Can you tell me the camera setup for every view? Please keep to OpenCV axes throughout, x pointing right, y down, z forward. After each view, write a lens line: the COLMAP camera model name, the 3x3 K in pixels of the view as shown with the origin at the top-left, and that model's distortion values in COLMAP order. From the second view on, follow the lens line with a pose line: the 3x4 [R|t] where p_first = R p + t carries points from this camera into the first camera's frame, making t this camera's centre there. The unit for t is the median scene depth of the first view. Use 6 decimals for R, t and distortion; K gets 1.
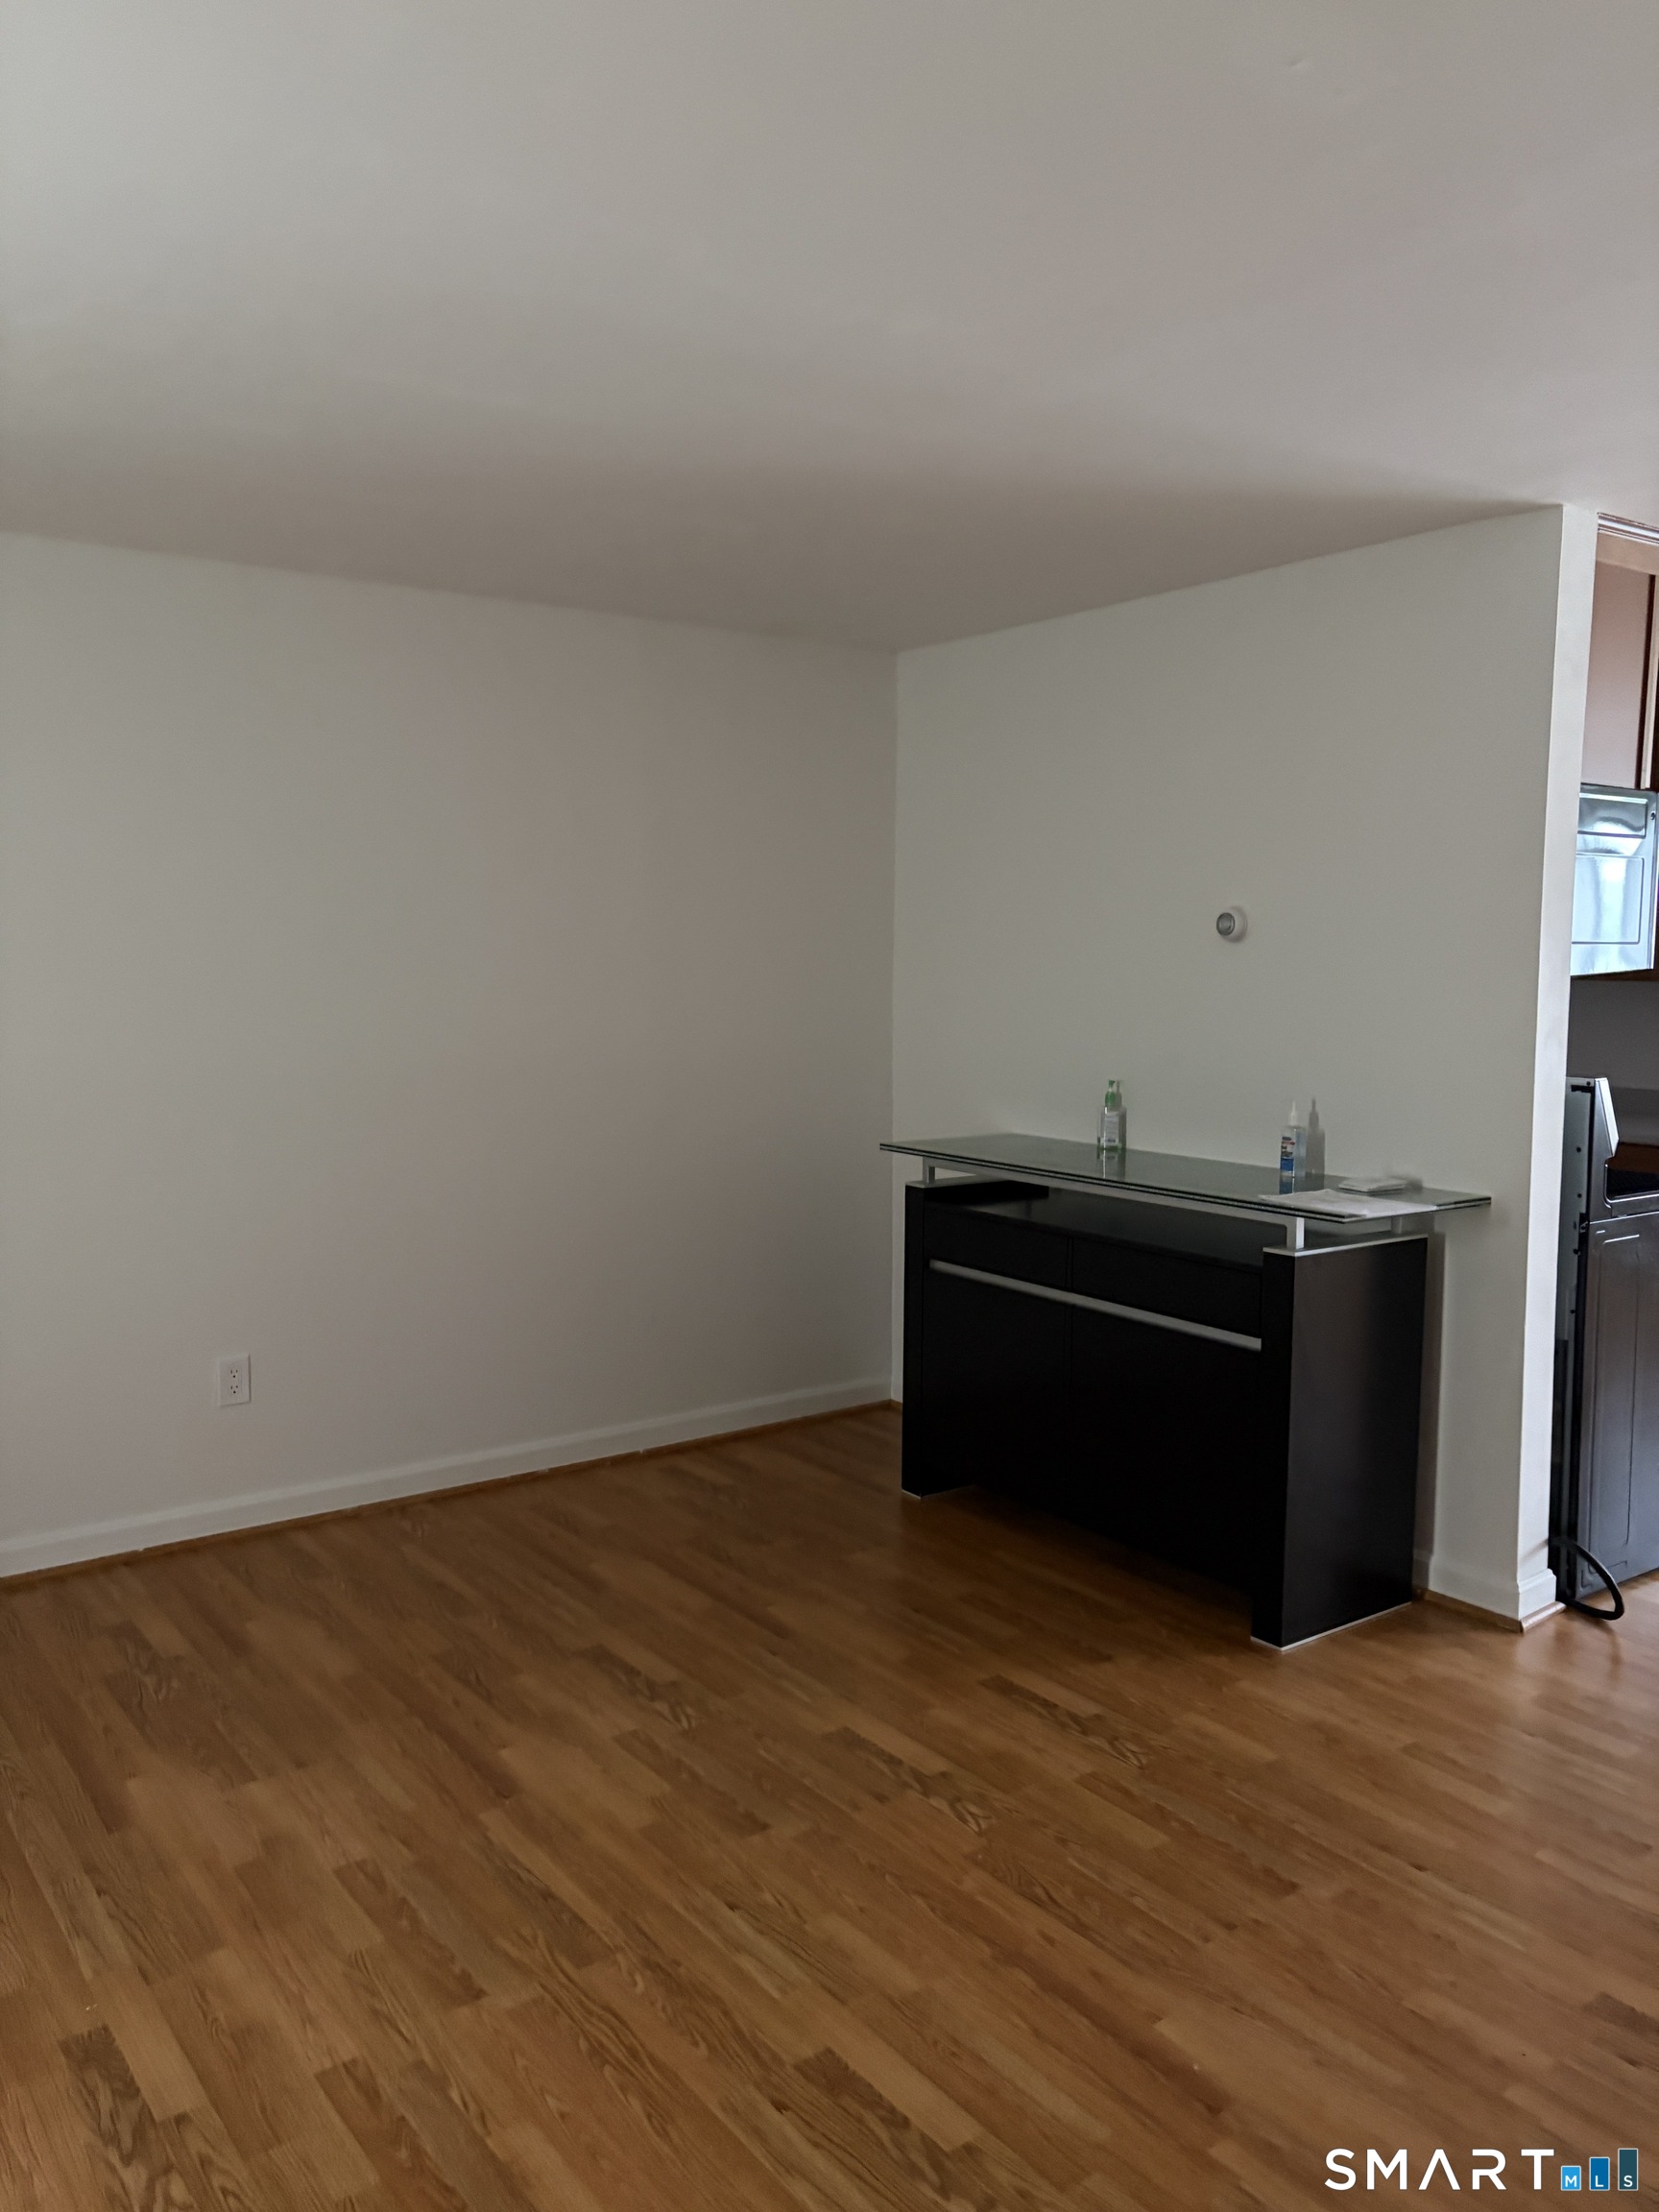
lens RADIAL K [[1681.1, 0, 837.8], [0, 1681.1, 1103.1], [0, 0, 1]] dist [0.034893, -0.003497]
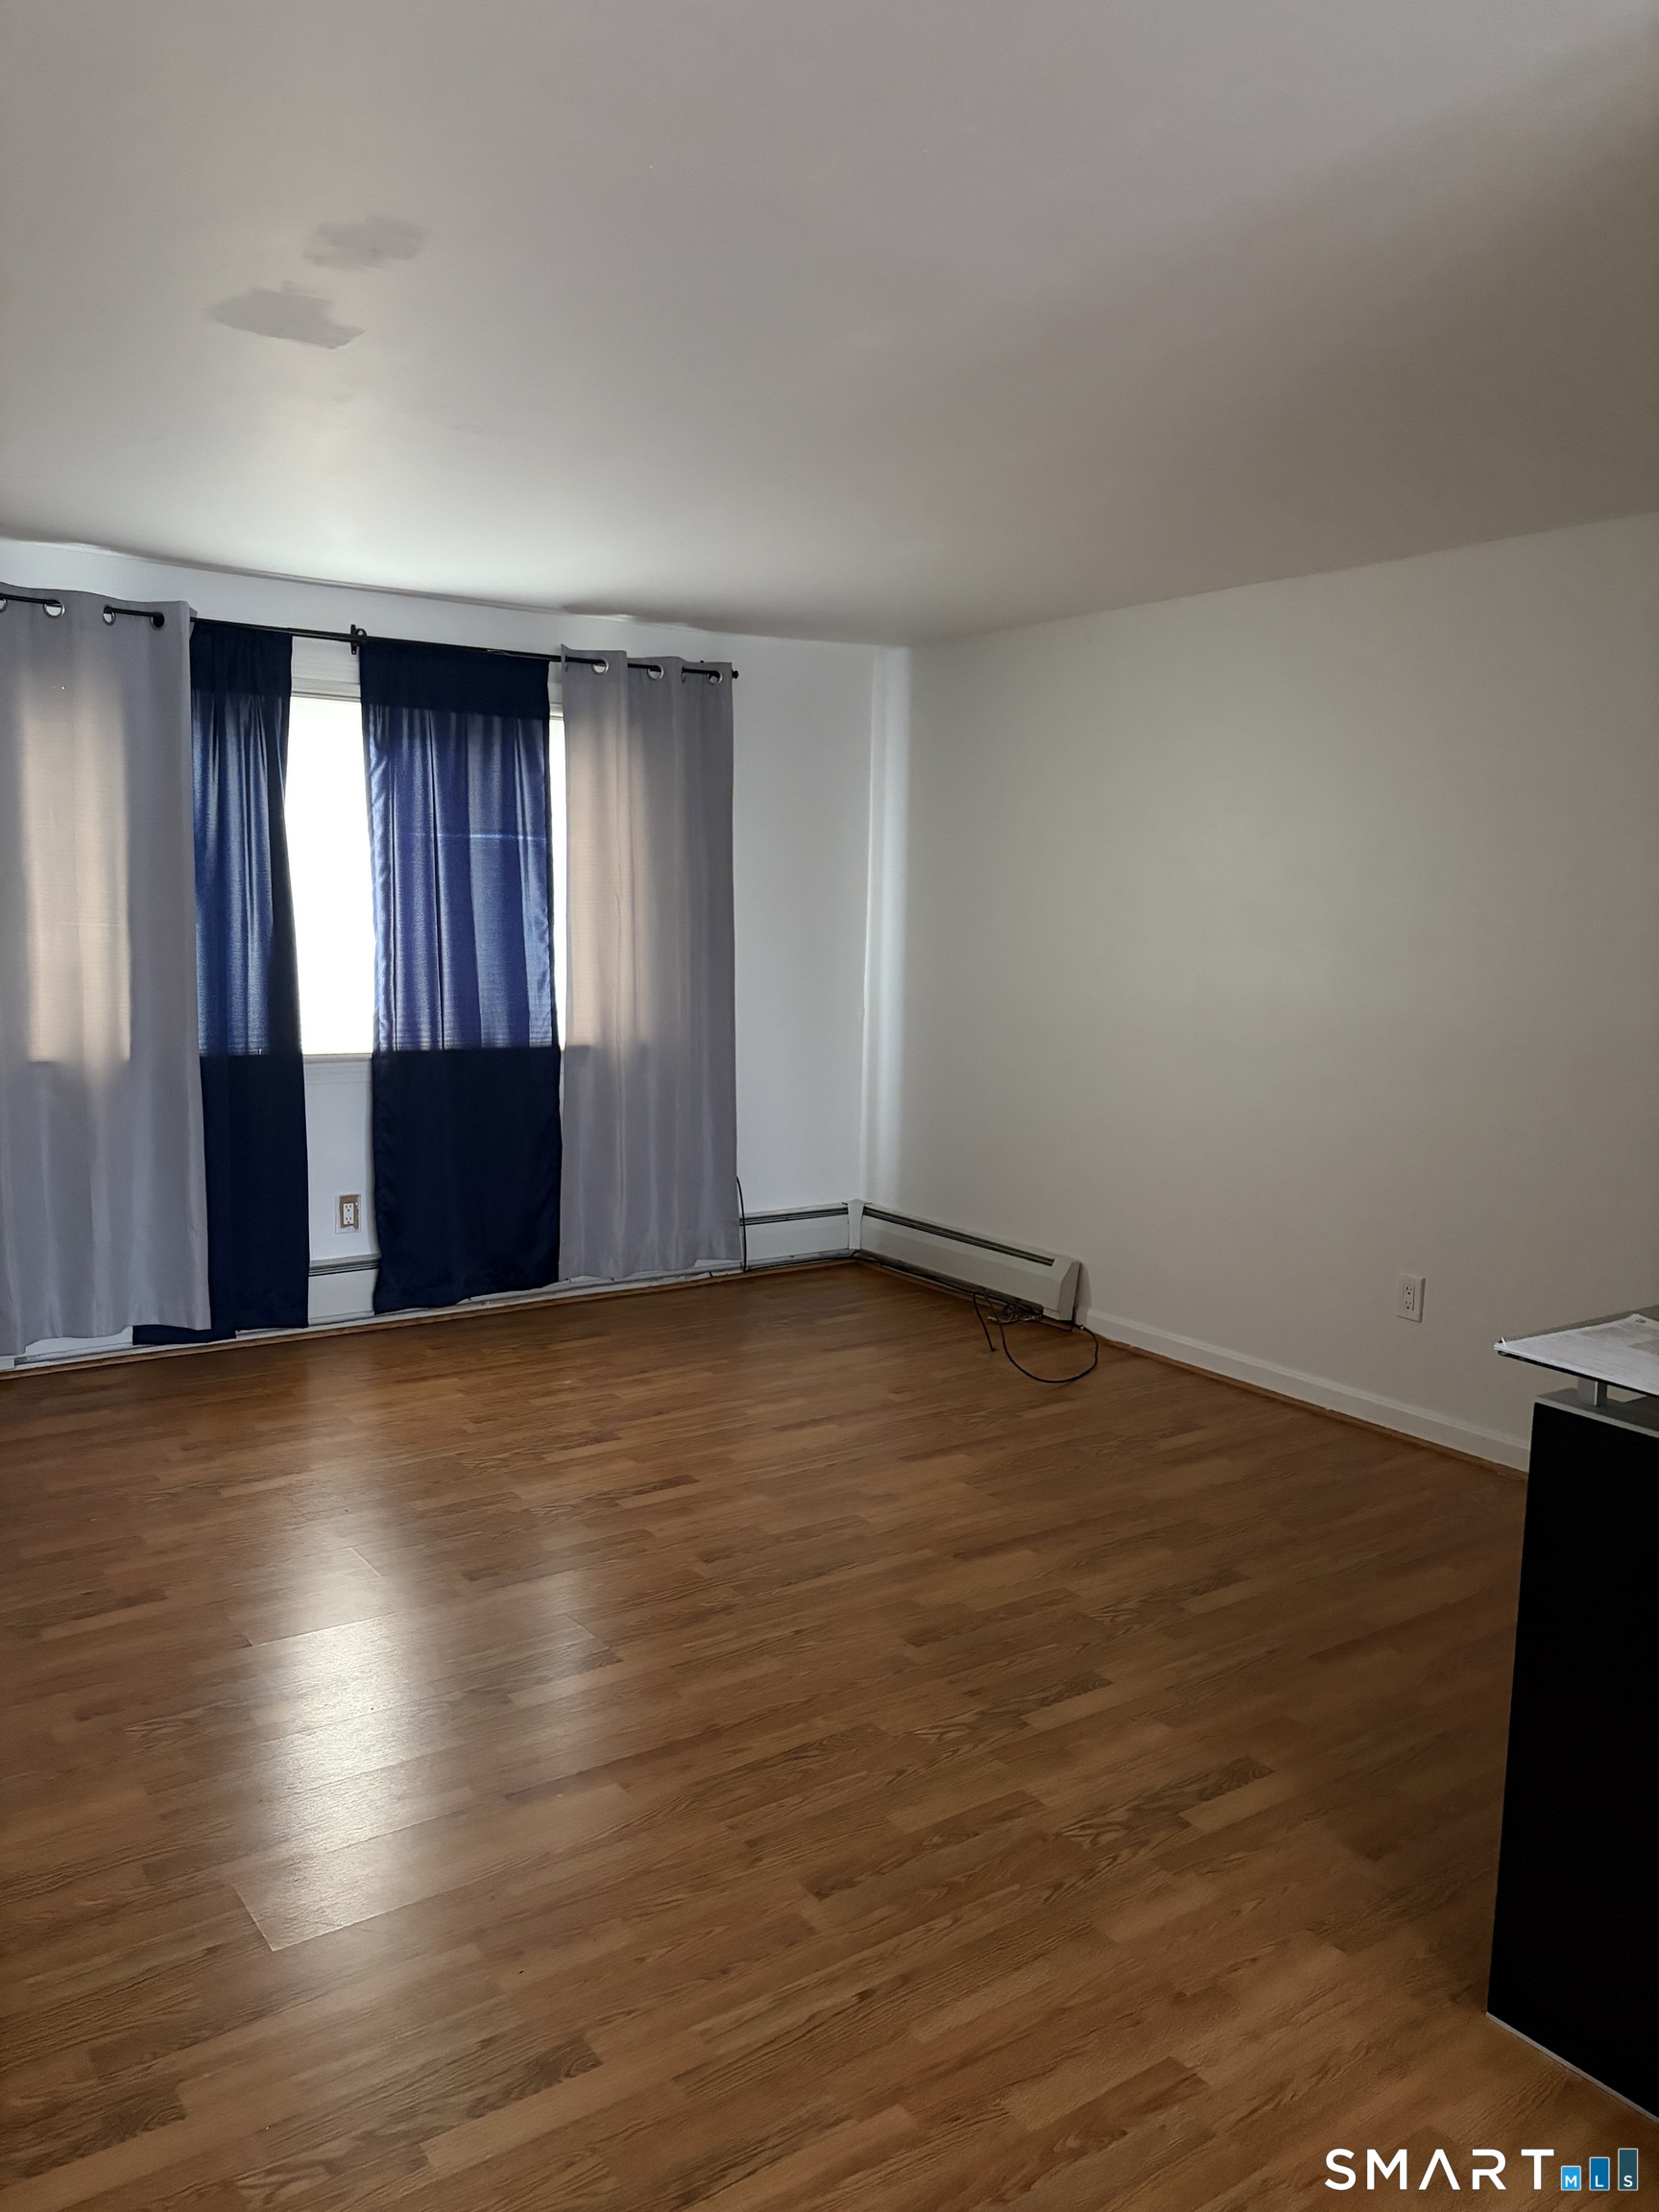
lens RADIAL K [[1681.1, 0, 838.8], [0, 1681.1, 1106.6], [0, 0, 1]] dist [0.034893, -0.003497]
pose [[-0.023317, 0.117642, -0.992782, 1.003582], [-0.109829, 0.986740, 0.119505, -0.069202], [0.993677, 0.111823, -0.010088, 0.853724]]
